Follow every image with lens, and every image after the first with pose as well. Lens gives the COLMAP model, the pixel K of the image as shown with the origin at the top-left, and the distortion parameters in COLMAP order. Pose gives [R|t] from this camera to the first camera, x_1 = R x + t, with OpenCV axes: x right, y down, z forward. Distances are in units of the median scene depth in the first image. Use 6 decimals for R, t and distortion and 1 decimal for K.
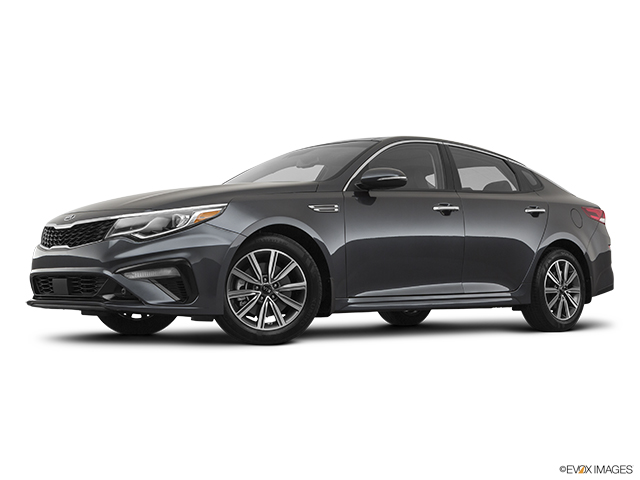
lens RADIAL K [[925.9, 0, 320.1], [0, 925.9, 240.9], [0, 0, 1]] dist [0.022571, 0.000000]
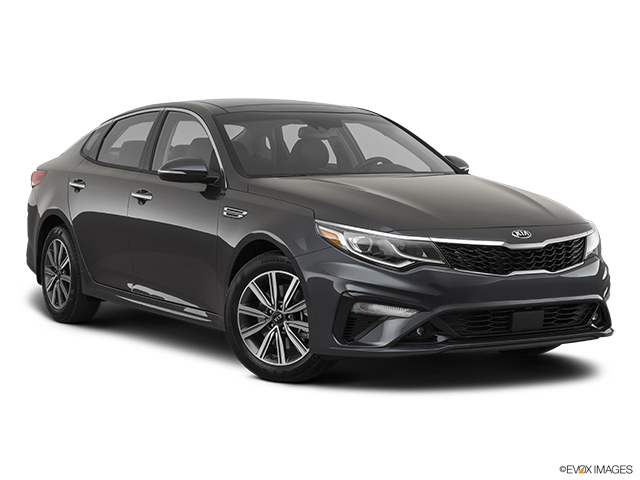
lens RADIAL K [[1366.6, 0, 320.3], [0, 1366.6, 240.8], [0, 0, 1]] dist [0.028856, 0.000000]
pose [[0.136252, -0.067212, 0.988392, -1.473232], [-0.049554, 0.995985, 0.074559, -0.099494], [-0.989434, -0.059137, 0.132374, 1.029667]]
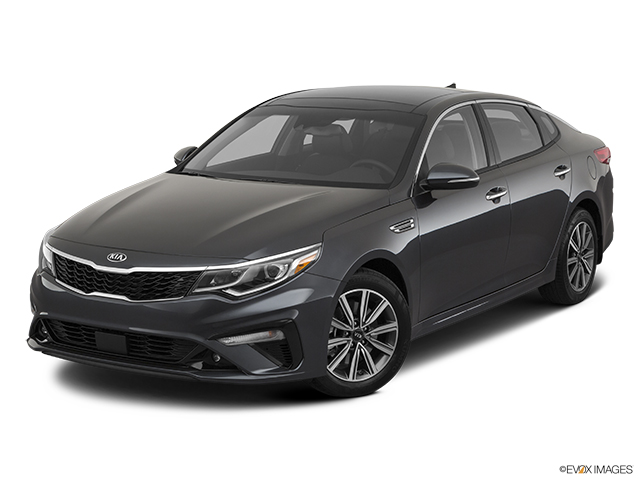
lens RADIAL K [[1366.6, 0, 316.3], [0, 1366.6, 242.4], [0, 0, 1]] dist [0.028856, 0.000000]
pose [[0.957471, -0.043109, 0.285290, -0.448274], [-0.017244, 0.978458, 0.205723, -0.289418], [-0.288013, -0.201893, 0.936103, -0.162287]]
